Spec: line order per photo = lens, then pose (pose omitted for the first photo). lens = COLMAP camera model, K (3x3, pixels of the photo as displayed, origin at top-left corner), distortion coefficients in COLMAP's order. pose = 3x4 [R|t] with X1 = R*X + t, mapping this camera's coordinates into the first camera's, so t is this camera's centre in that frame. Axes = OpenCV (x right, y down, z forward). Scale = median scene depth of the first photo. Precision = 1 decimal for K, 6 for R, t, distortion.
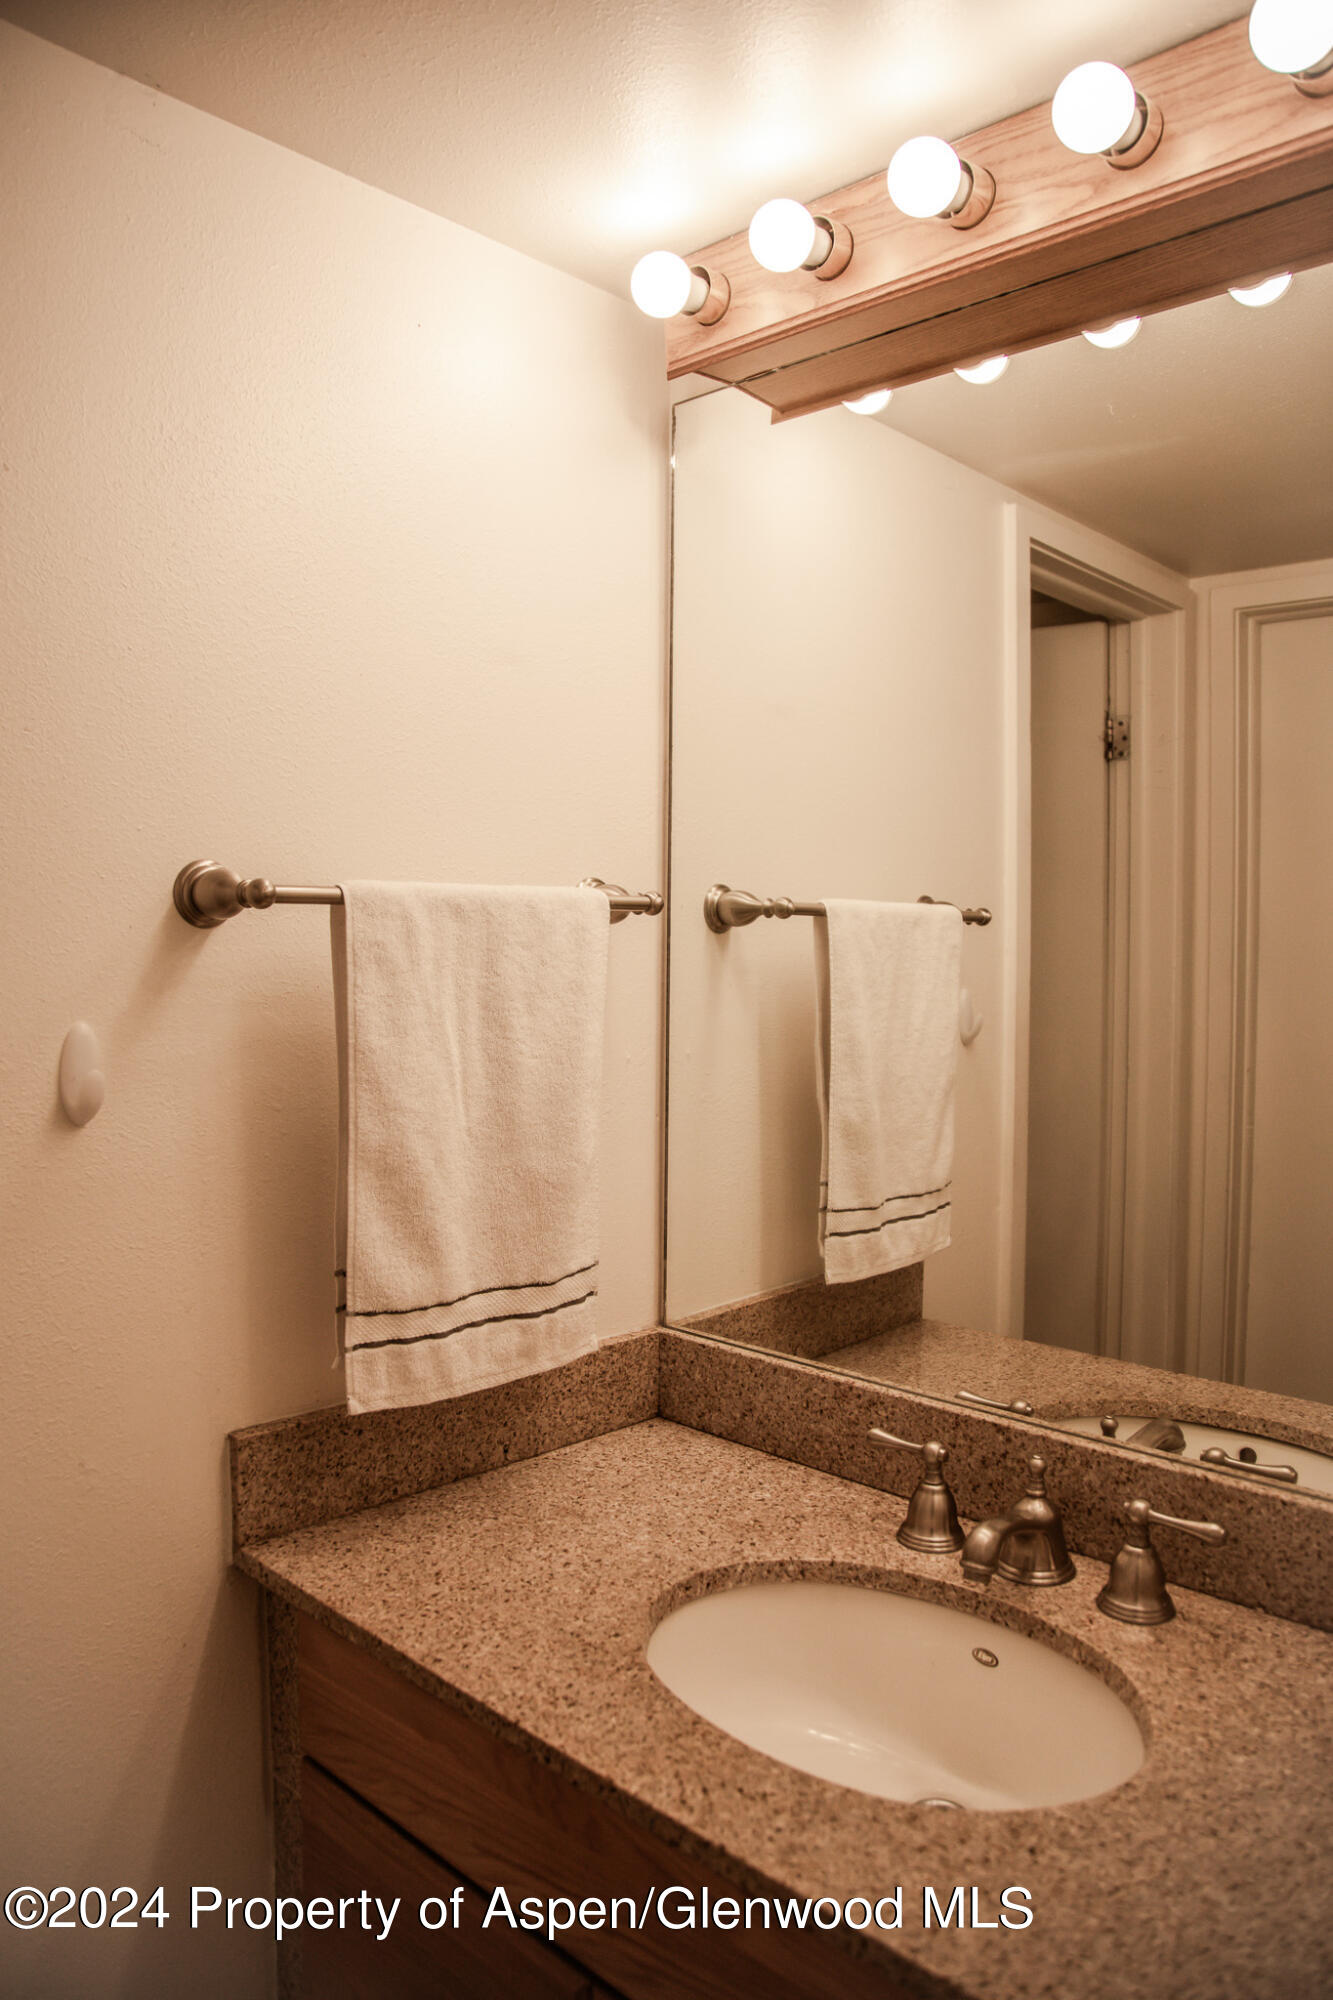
lens RADIAL K [[1396.5, 0, 666.9], [0, 1396.5, 999.6], [0, 0, 1]] dist [-0.059594, 0.008699]
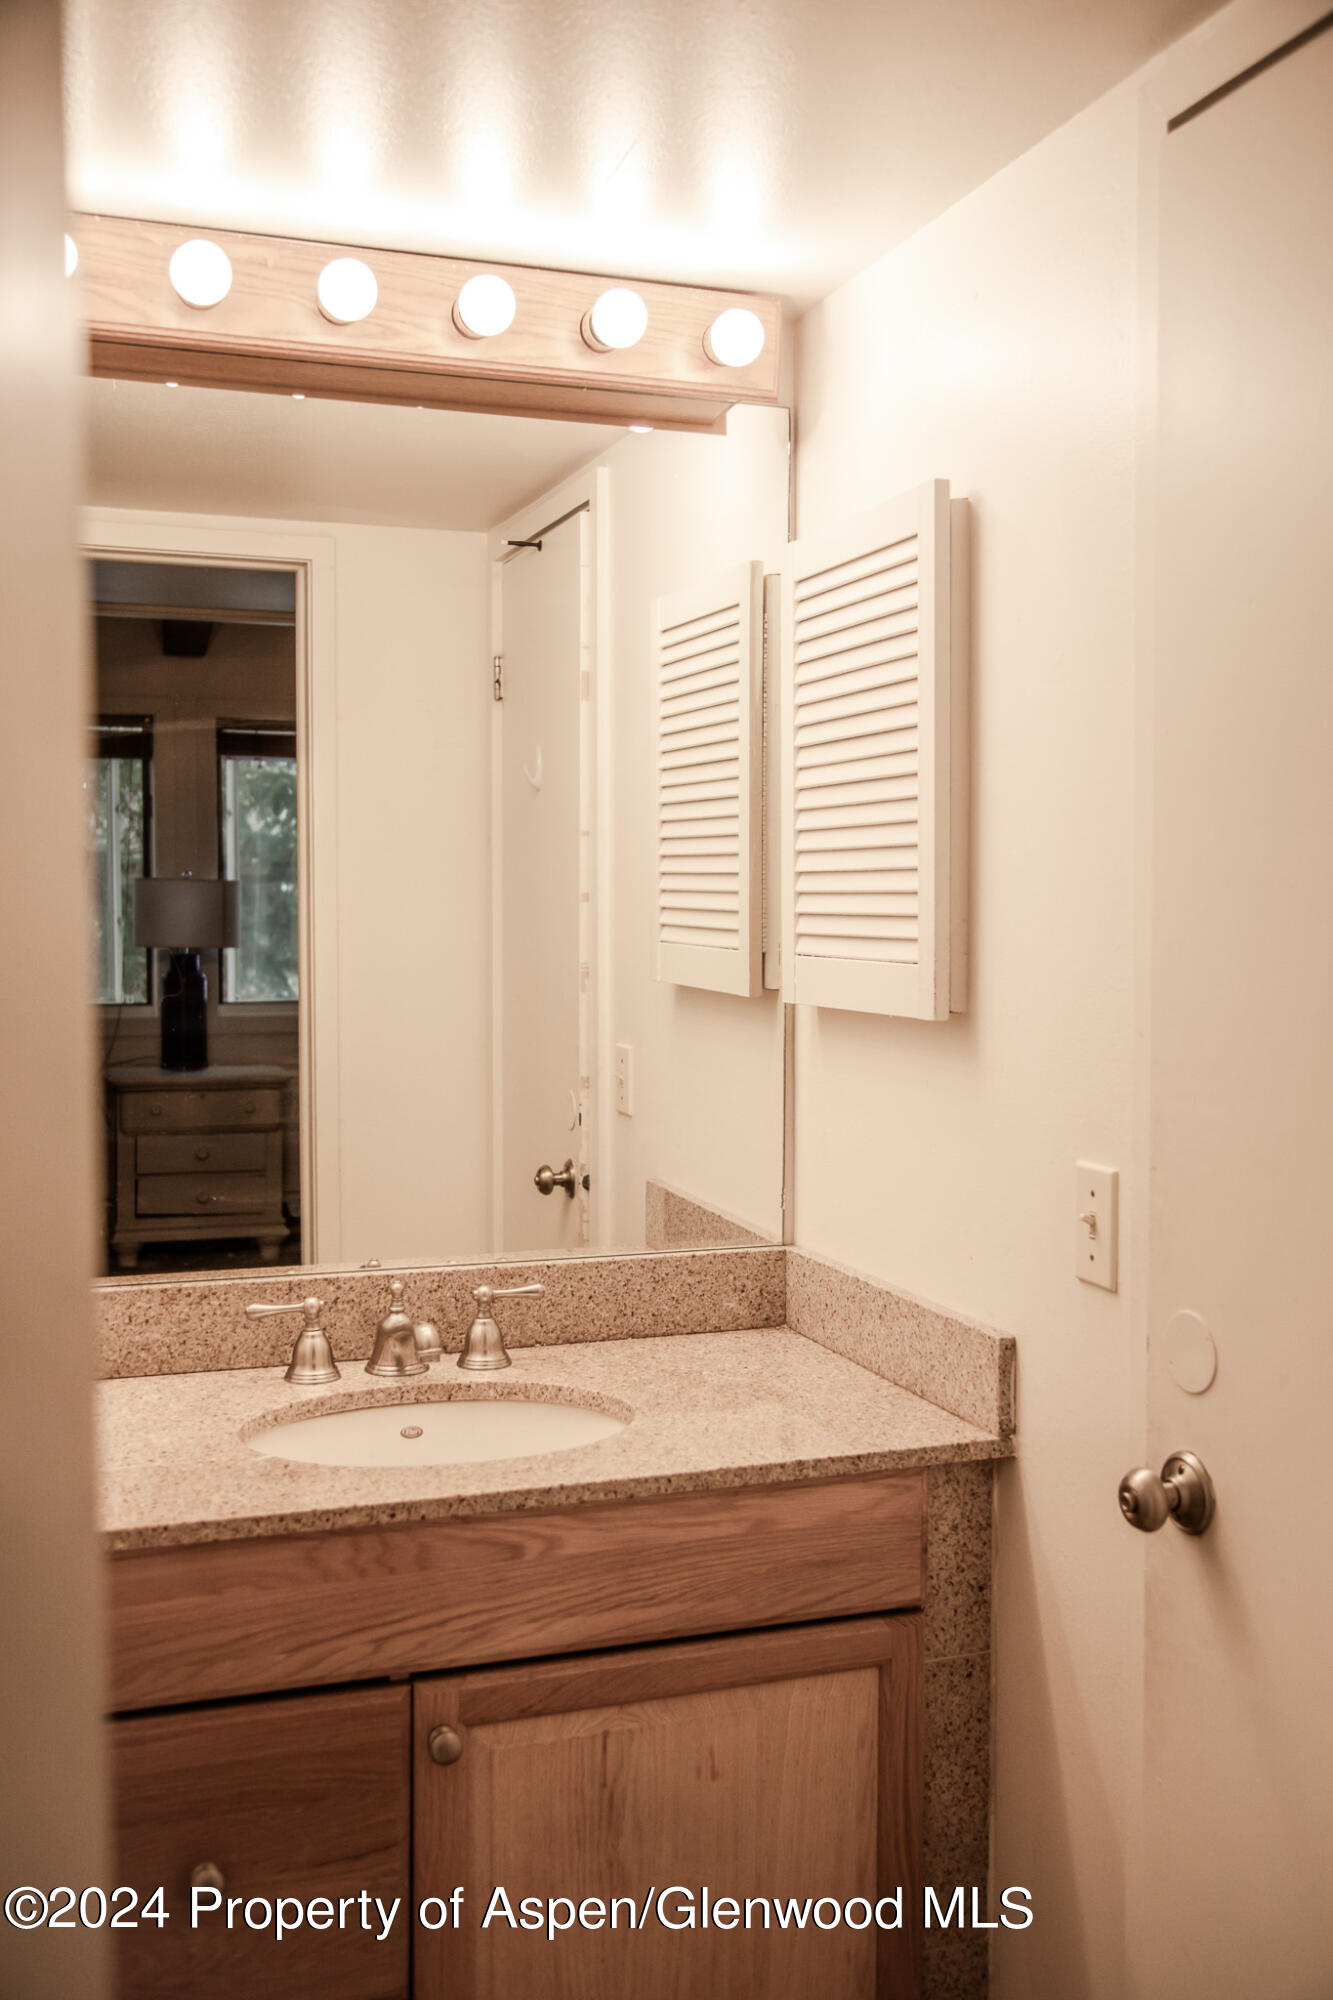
lens RADIAL K [[1890.4, 0, 668.0], [0, 1890.4, 997.7], [0, 0, 1]] dist [0.003172, 0.000000]
pose [[0.462243, -0.056104, 0.884977, -1.123296], [0.039425, 0.998310, 0.042696, -0.002214], [-0.885876, 0.015155, 0.463674, -0.053071]]
